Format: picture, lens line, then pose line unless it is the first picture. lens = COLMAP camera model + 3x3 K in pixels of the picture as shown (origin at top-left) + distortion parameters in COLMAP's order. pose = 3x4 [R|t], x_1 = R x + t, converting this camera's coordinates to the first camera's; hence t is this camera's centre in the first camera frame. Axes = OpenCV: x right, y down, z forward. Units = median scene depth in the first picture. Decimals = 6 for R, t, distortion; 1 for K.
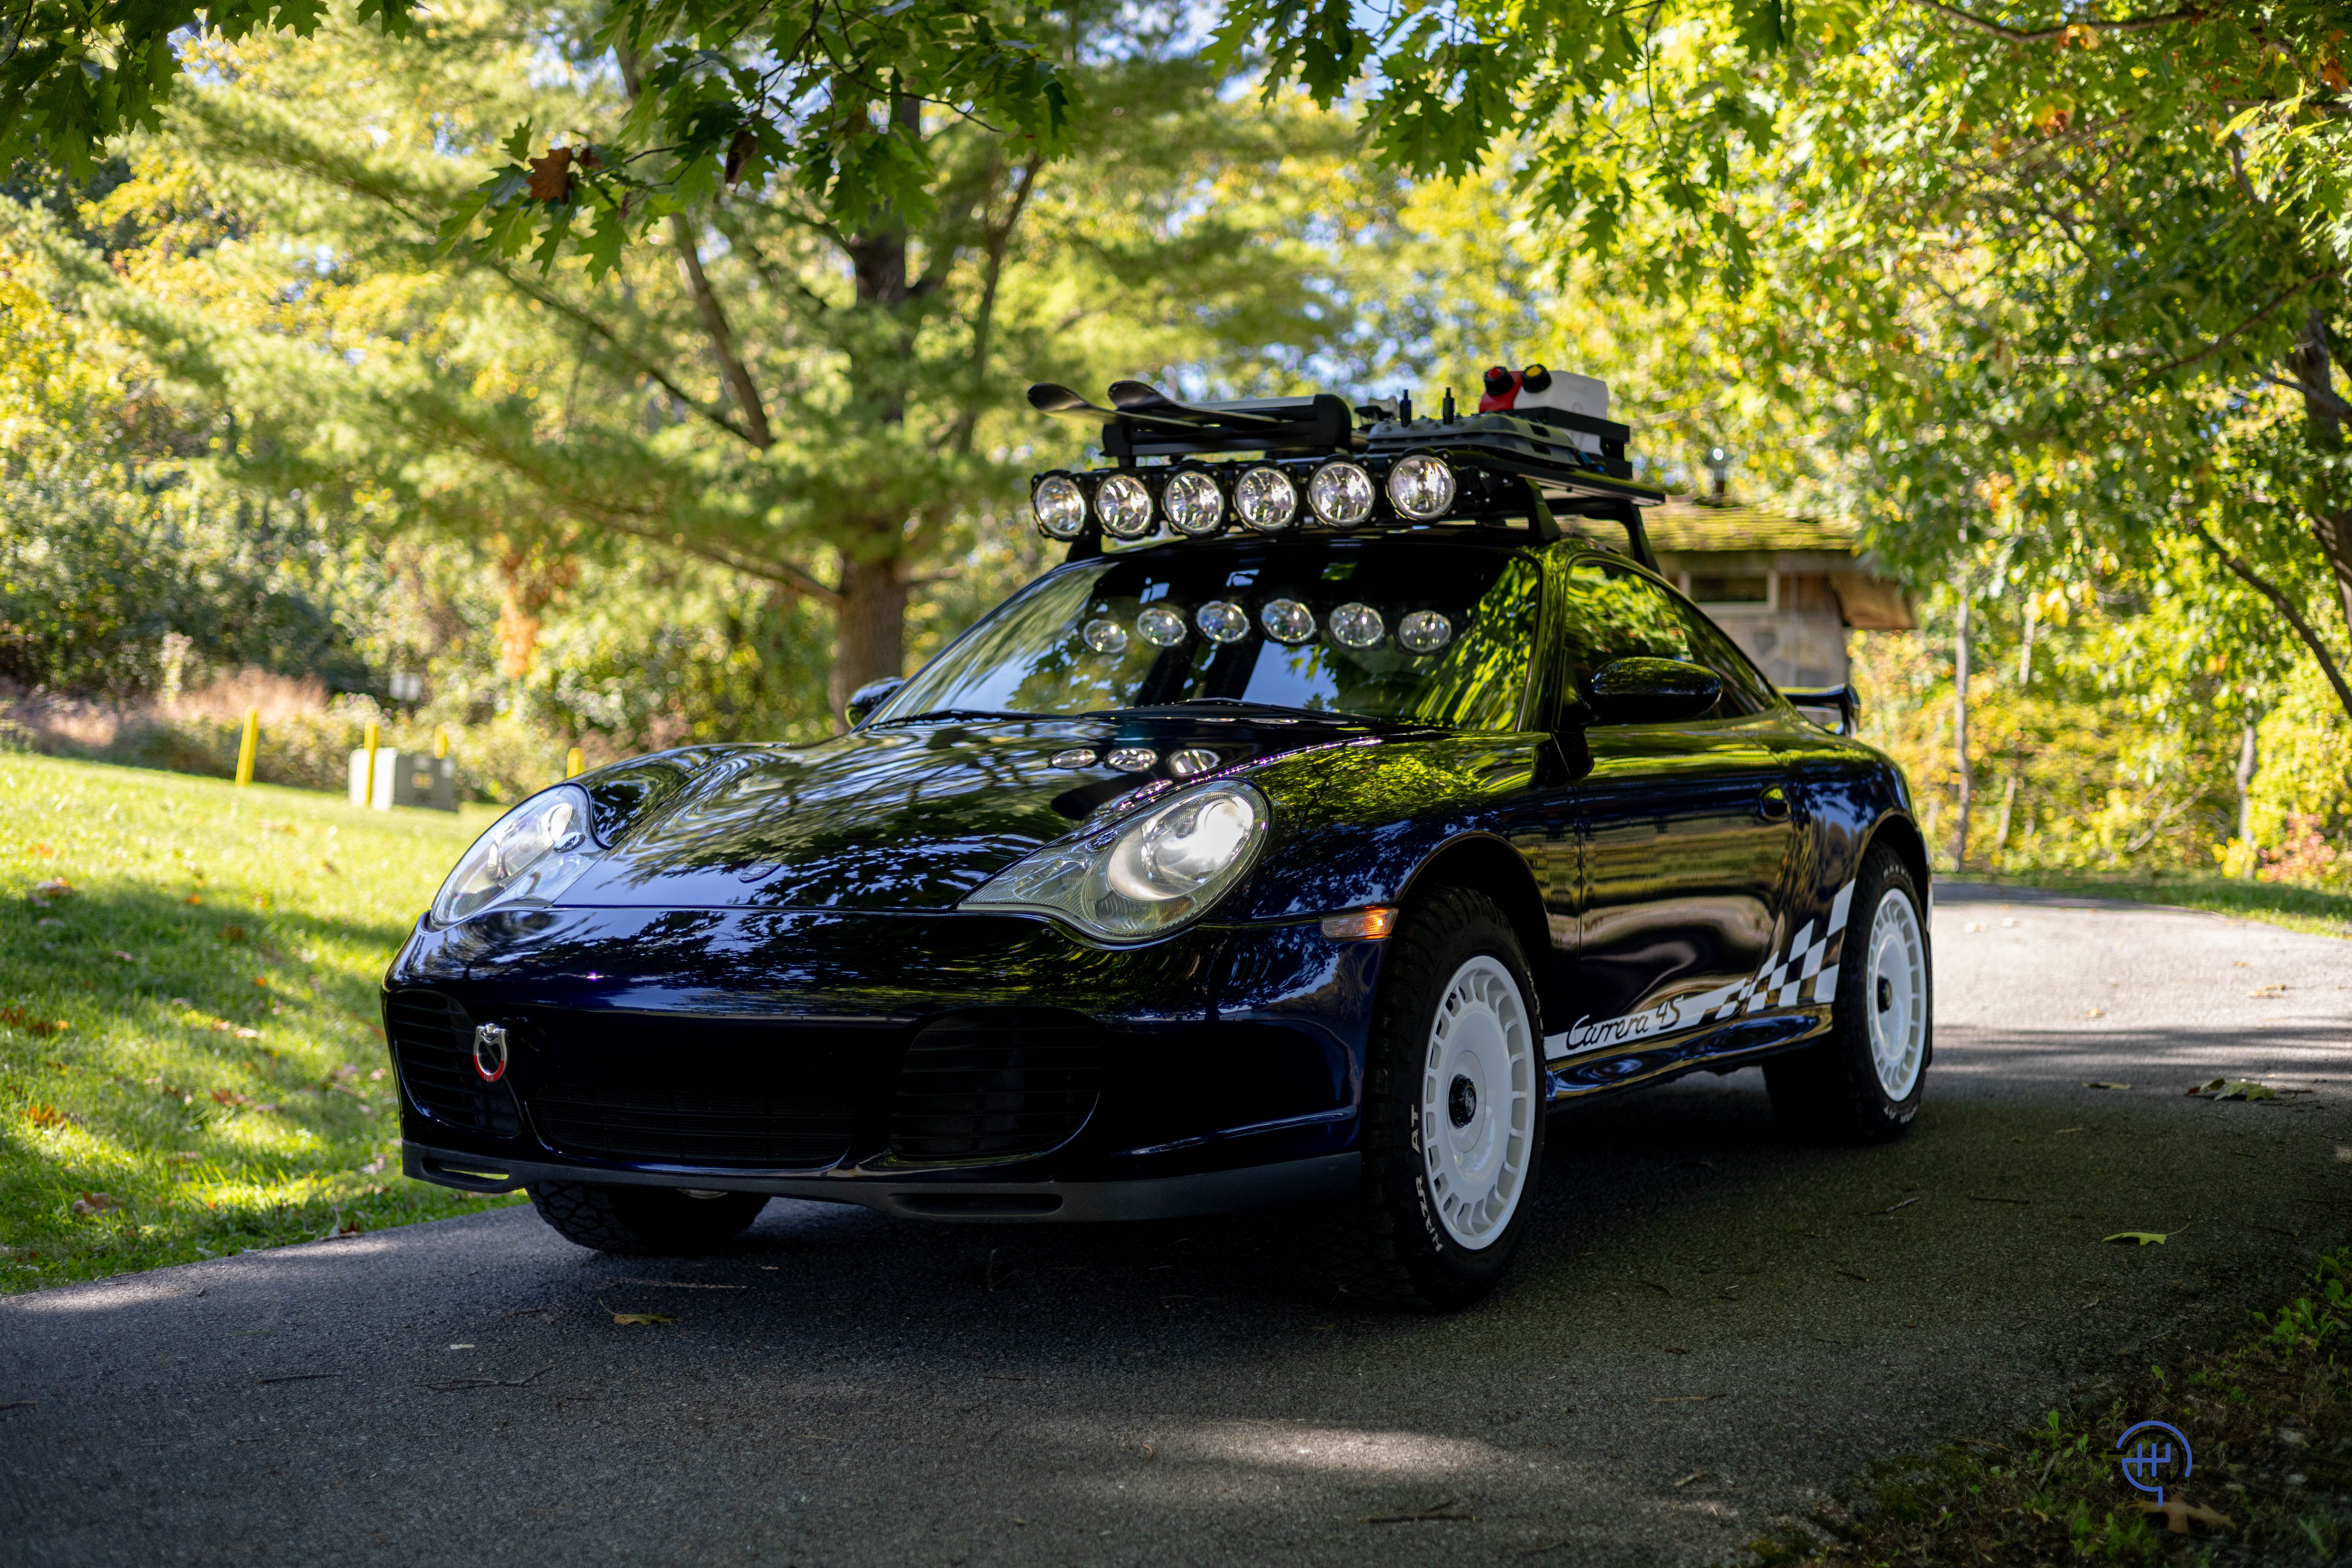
lens RADIAL K [[3321.5, 0, 1182.9], [0, 3321.5, 773.3], [0, 0, 1]] dist [0.022898, -0.002894]
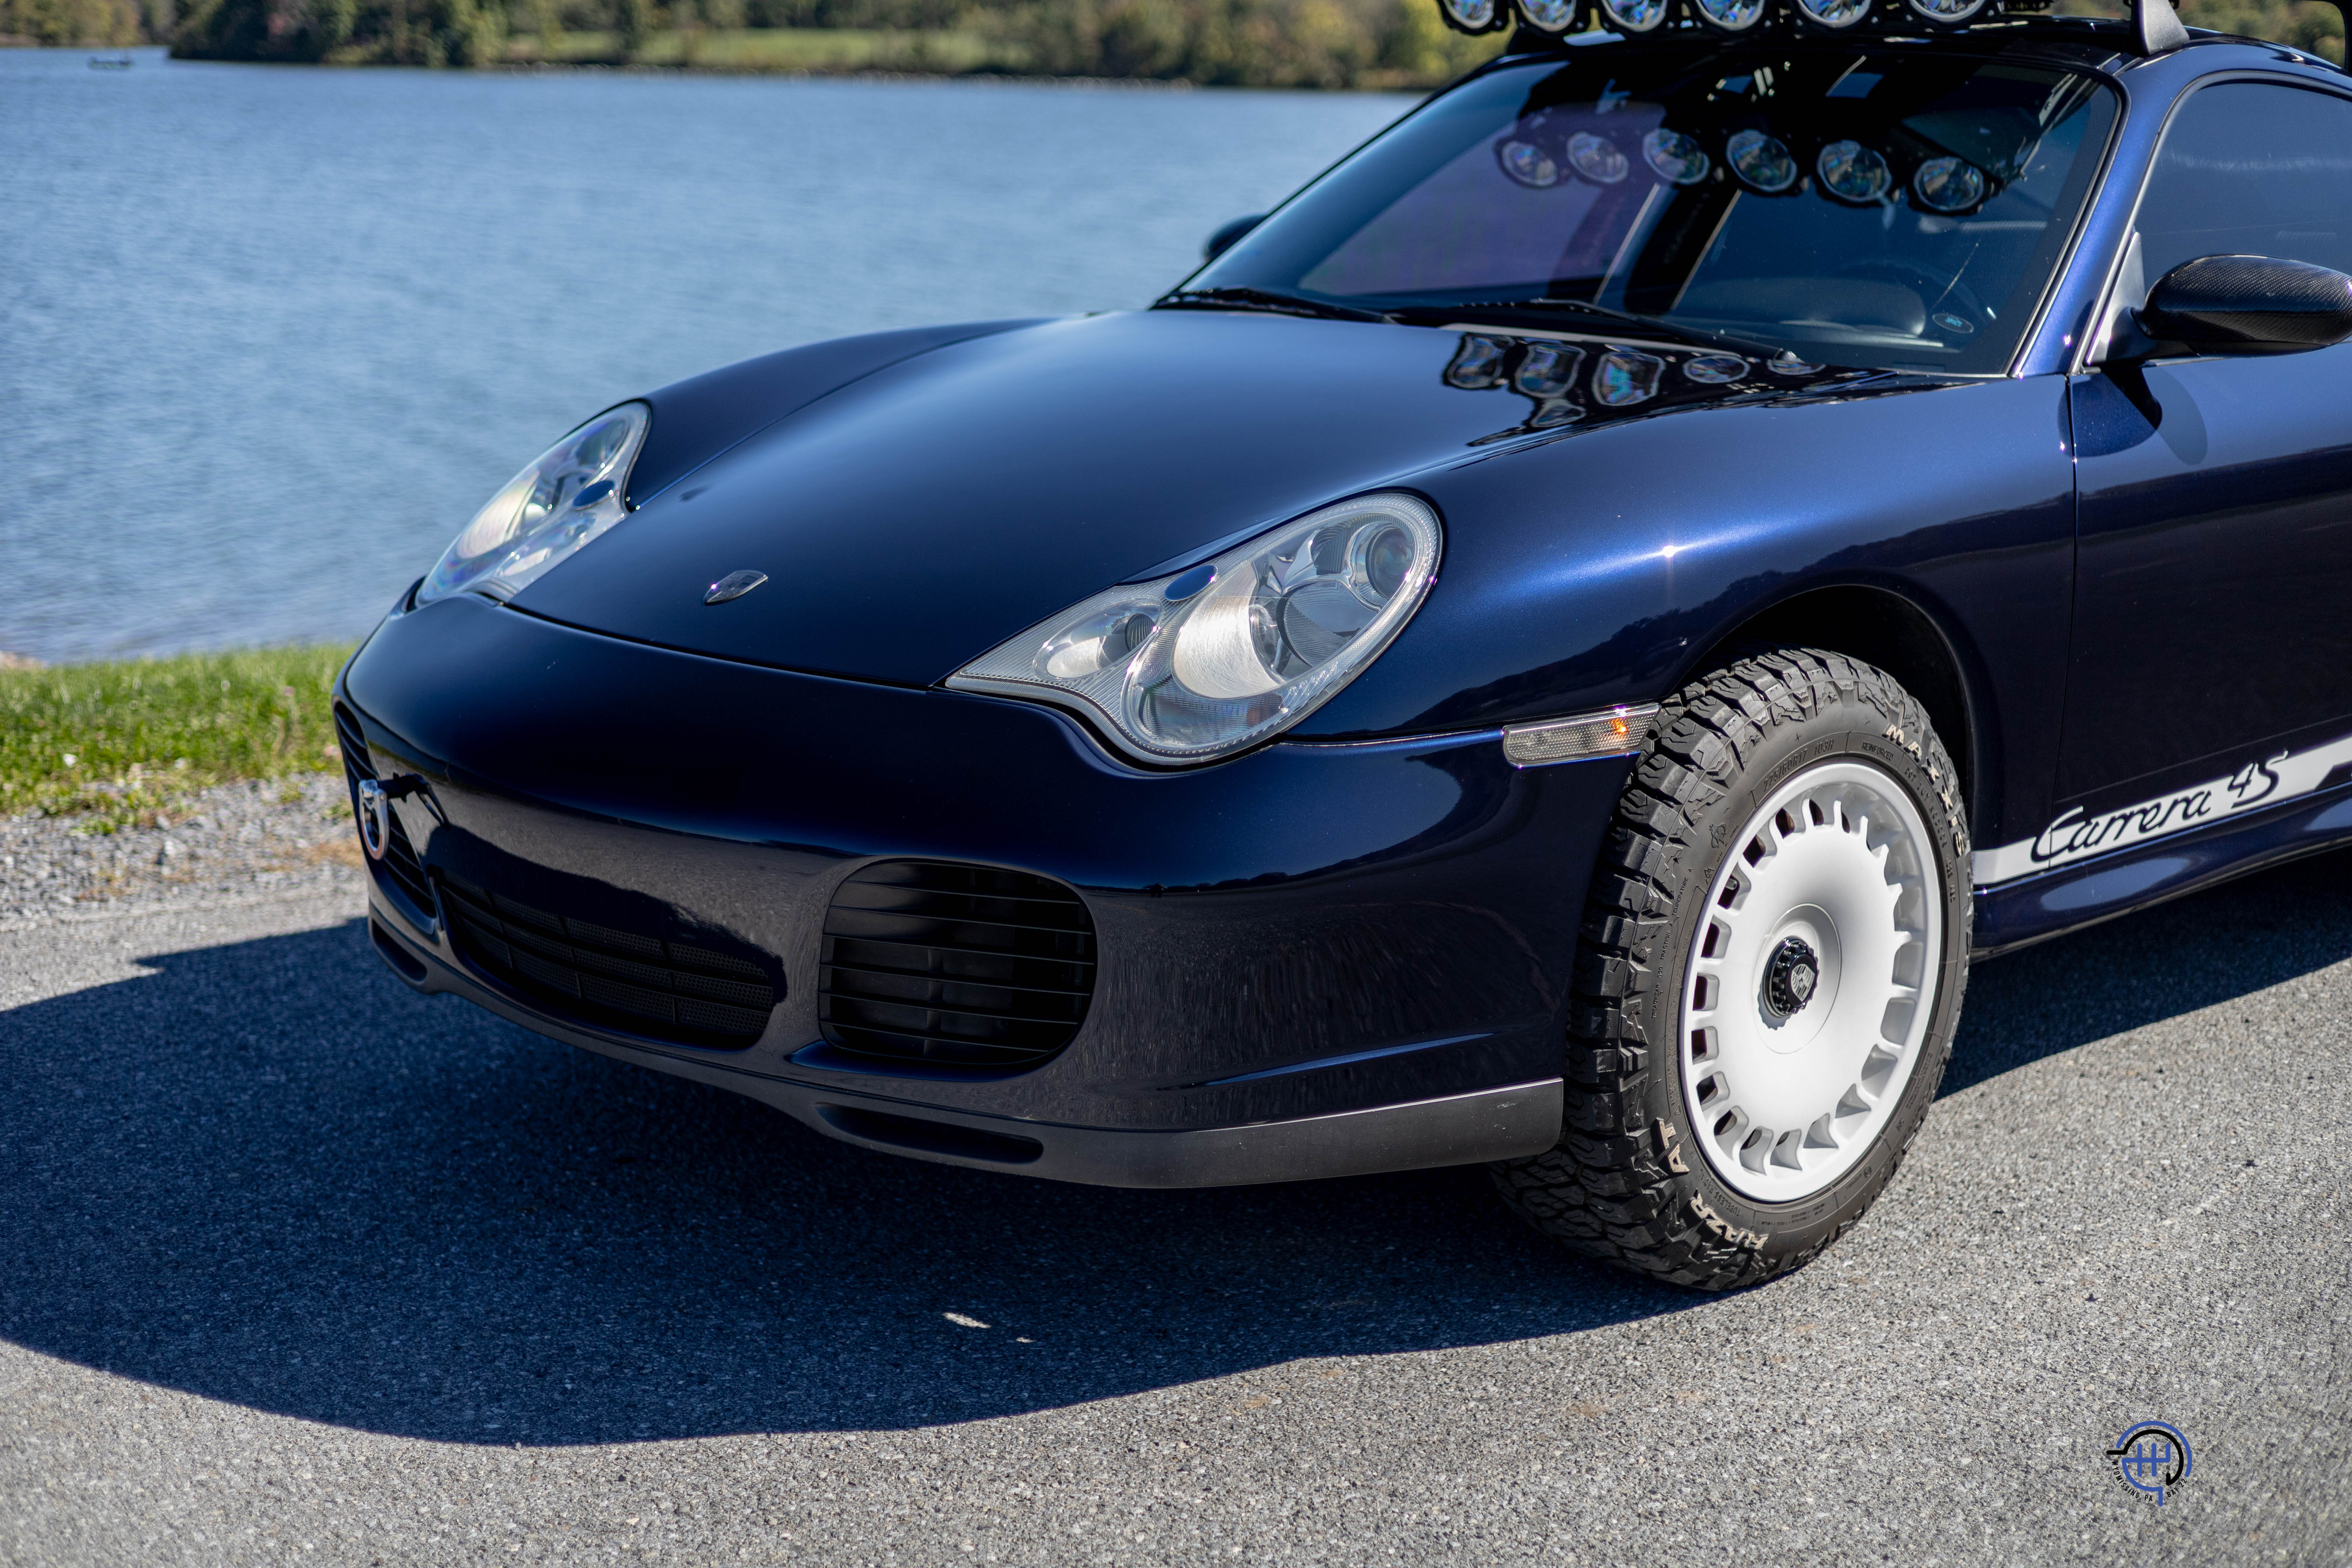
lens RADIAL K [[3340.4, 0, 1174.1], [0, 3340.4, 773.4], [0, 0, 1]] dist [0.005342, 0.061745]
pose [[0.955036, 0.079192, -0.285717, 0.126587], [-0.022946, 0.980521, 0.195070, -0.055157], [0.295600, -0.179743, 0.938250, 0.288599]]
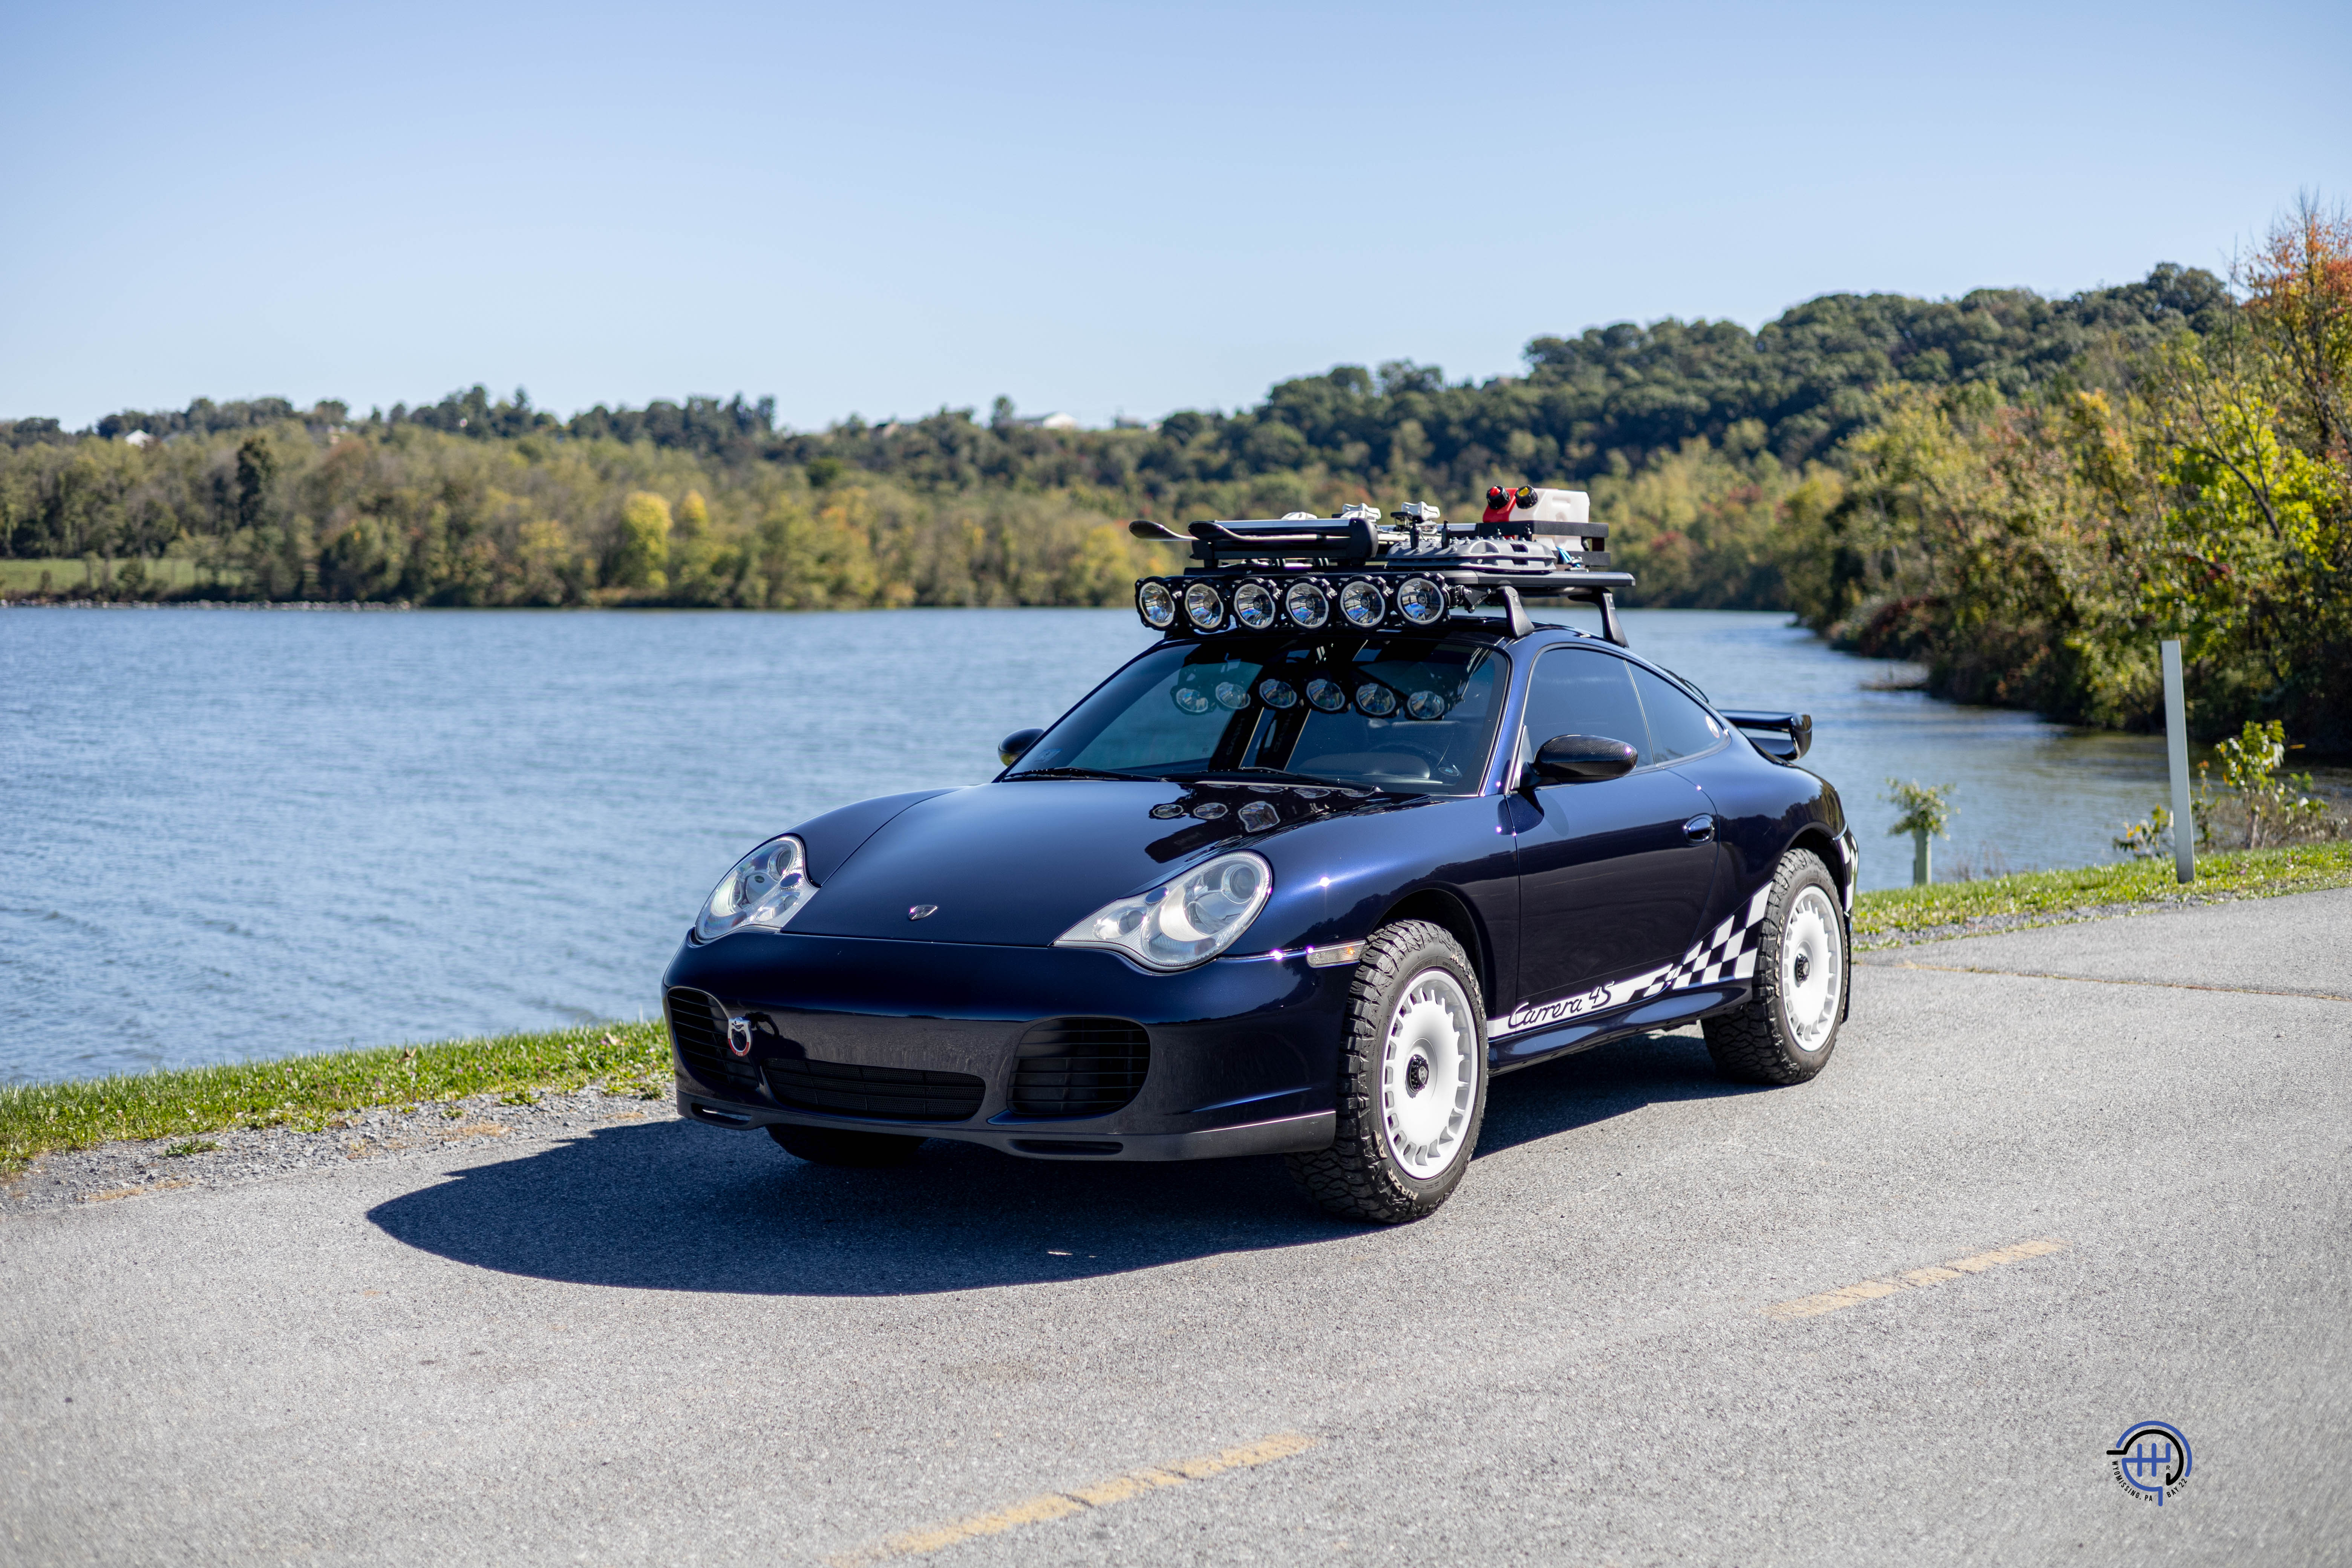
lens RADIAL K [[3347.5, 0, 1182.1], [0, 3347.5, 754.4], [0, 0, 1]] dist [-0.000717, 0.062341]
pose [[0.997986, 0.003115, -0.063352, 0.060942], [-0.000684, 0.999264, 0.038358, -0.074632], [0.063425, -0.038237, 0.997254, -0.345442]]
